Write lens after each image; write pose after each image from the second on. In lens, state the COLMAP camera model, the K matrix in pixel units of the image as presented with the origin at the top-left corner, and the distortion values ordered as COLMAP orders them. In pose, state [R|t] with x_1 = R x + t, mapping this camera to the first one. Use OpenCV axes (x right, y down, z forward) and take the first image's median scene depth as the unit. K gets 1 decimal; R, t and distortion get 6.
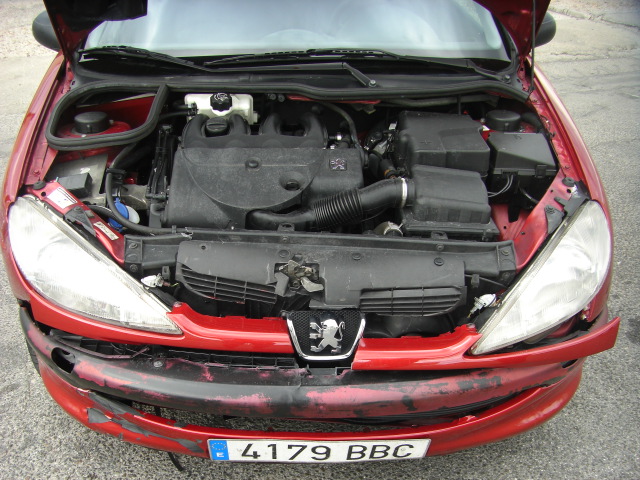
lens RADIAL K [[717.2, 0, 290.5], [0, 717.2, 328.1], [0, 0, 1]] dist [-0.150476, 0.030896]
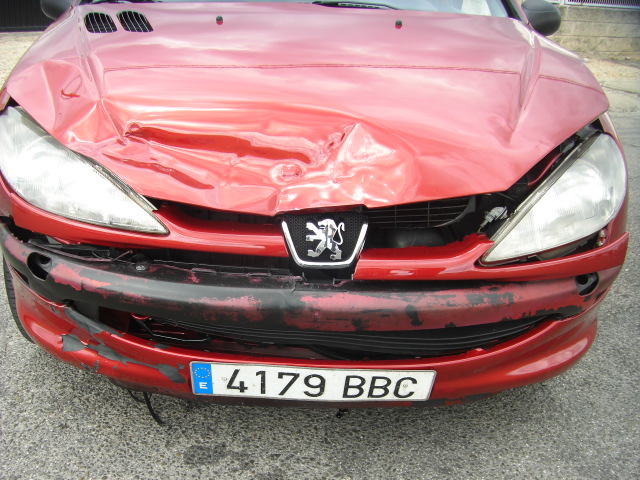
lens RADIAL K [[717.2, 0, 290.5], [0, 717.2, 328.1], [0, 0, 1]] dist [-0.150476, 0.030896]
pose [[0.999327, 0.036660, 0.001220, 0.008342], [-0.036241, 0.991956, -0.121285, 0.215217], [-0.005657, 0.121159, 0.992617, 0.088976]]
